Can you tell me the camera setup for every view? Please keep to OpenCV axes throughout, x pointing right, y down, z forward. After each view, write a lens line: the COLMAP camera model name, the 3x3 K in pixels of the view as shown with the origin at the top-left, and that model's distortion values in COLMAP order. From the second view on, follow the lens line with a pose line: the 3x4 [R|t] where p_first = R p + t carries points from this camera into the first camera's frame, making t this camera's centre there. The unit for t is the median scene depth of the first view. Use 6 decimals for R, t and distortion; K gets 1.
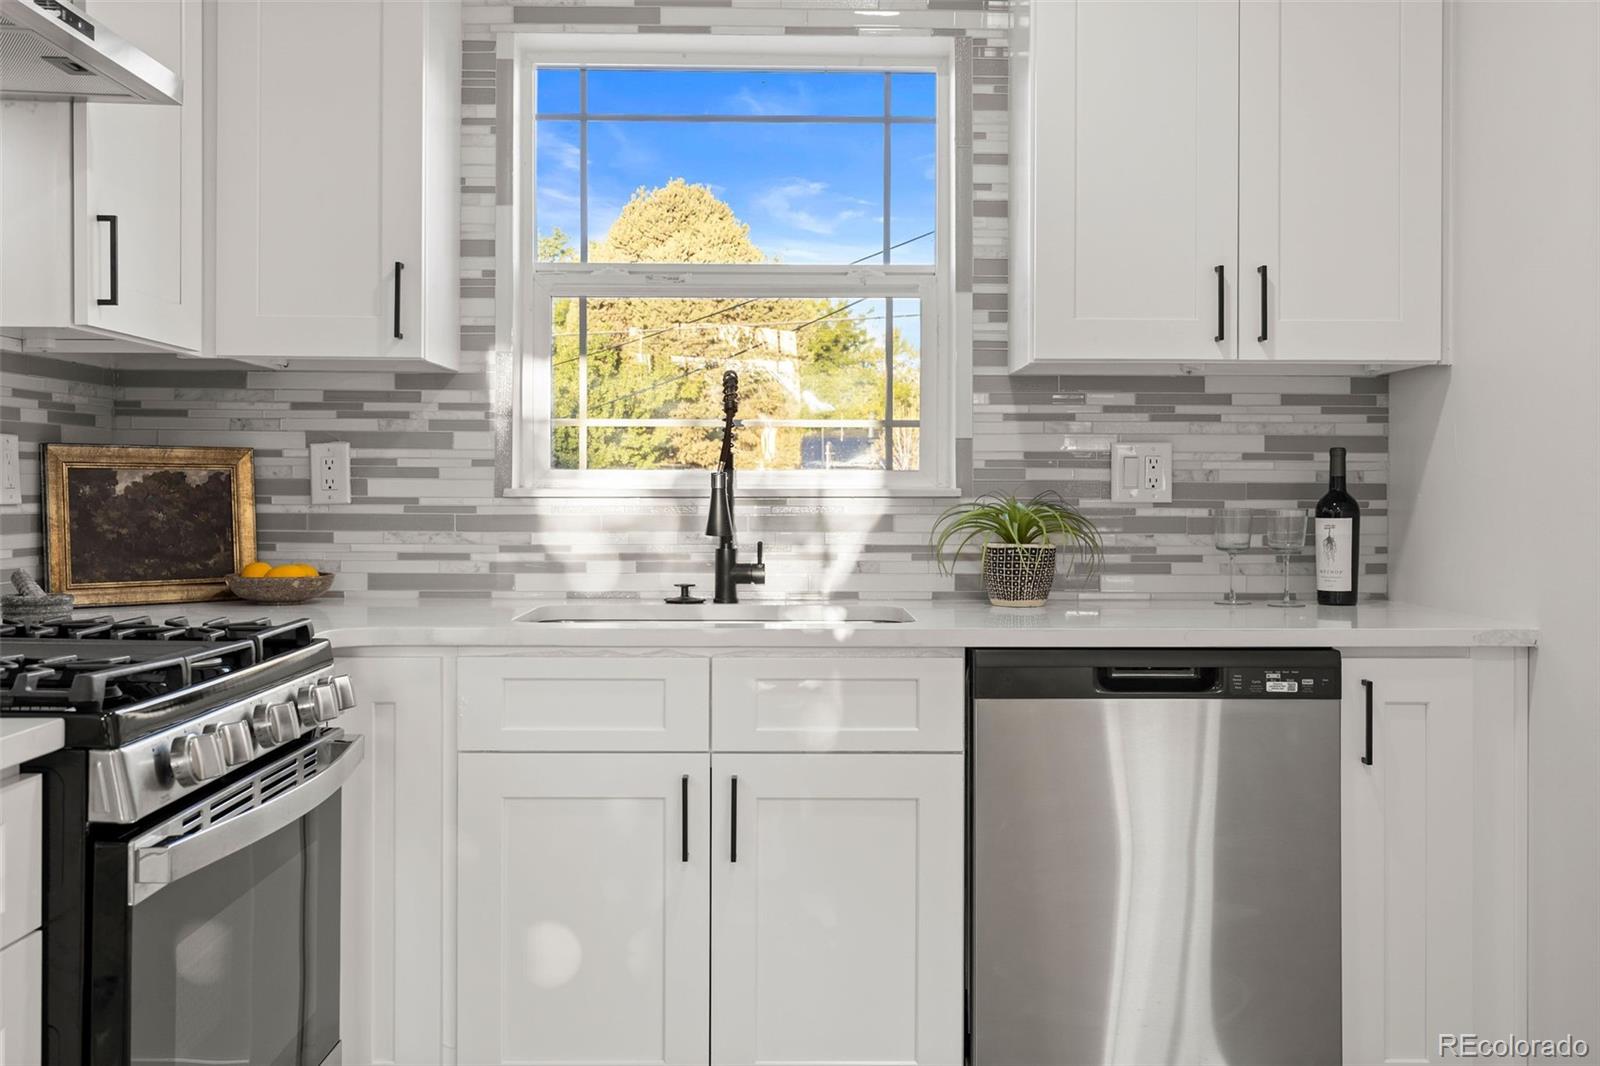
lens RADIAL K [[1540.9, 0, 796.1], [0, 1540.9, 503.1], [0, 0, 1]] dist [-0.000270, 0.014529]
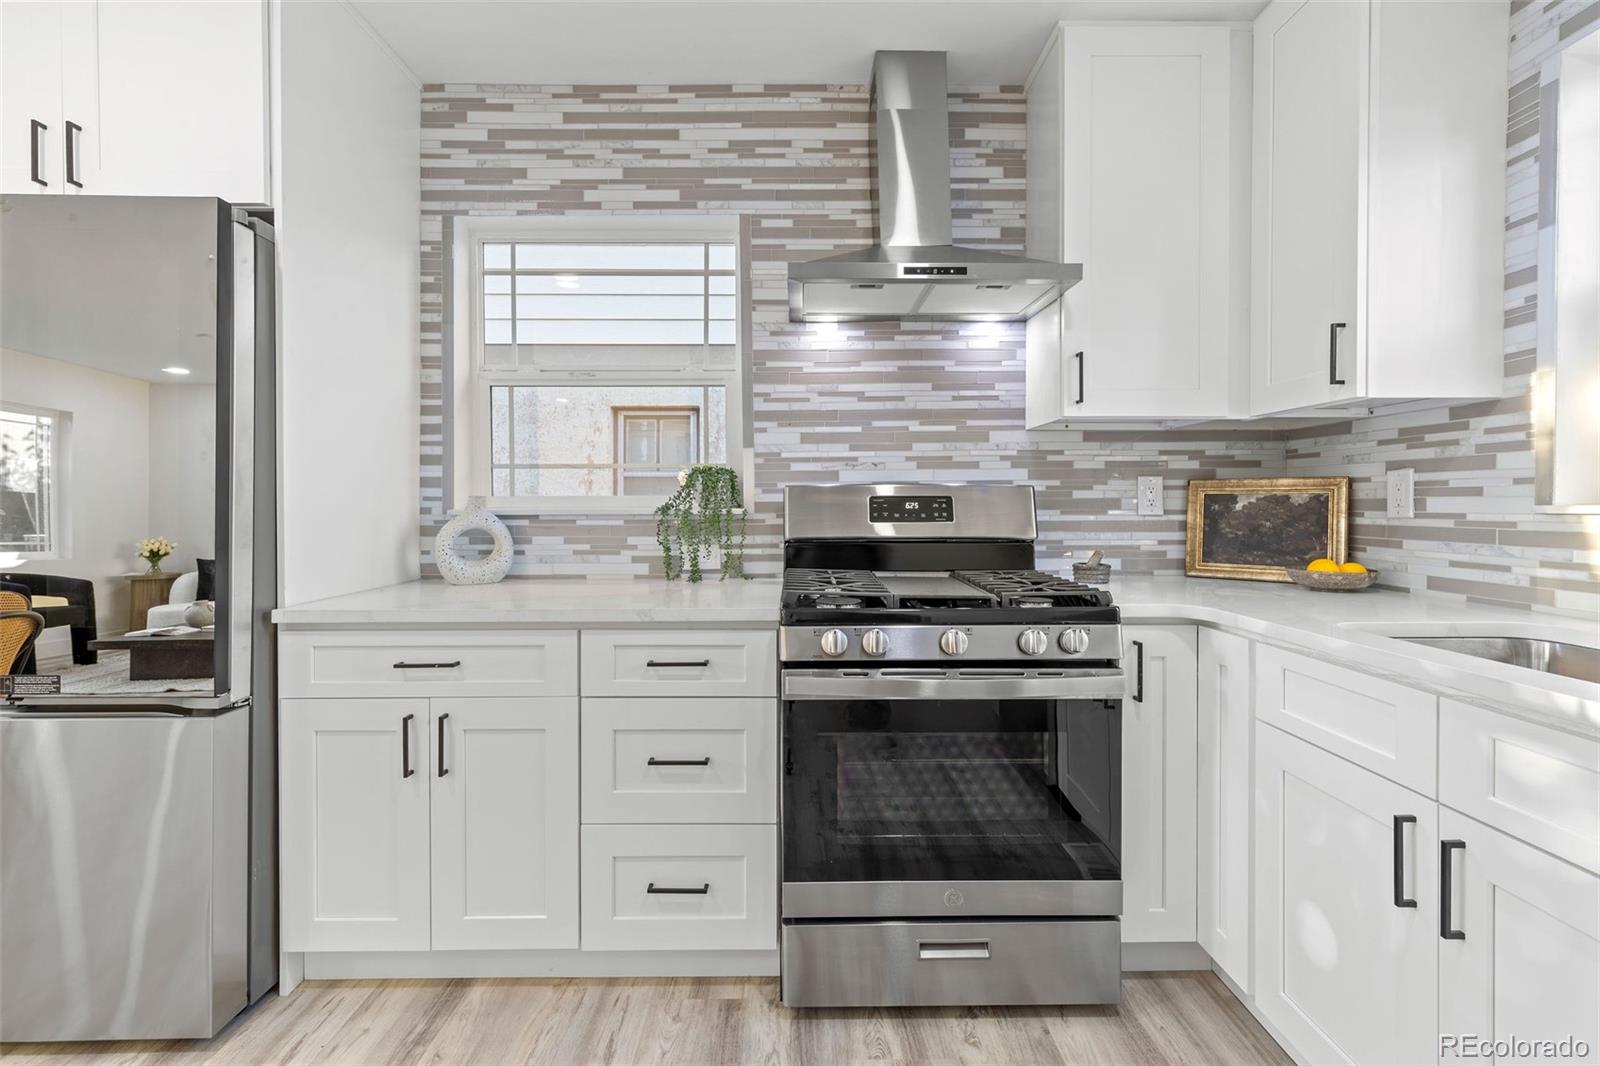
lens RADIAL K [[718.2, 0, 799.0], [0, 718.2, 512.6], [0, 0, 1]] dist [0.002452, 0.000015]
pose [[0.001972, 0.007202, -0.999972, 0.292038], [-0.007732, 0.999944, 0.007187, -0.004329], [0.999968, 0.007718, 0.002028, 0.514361]]
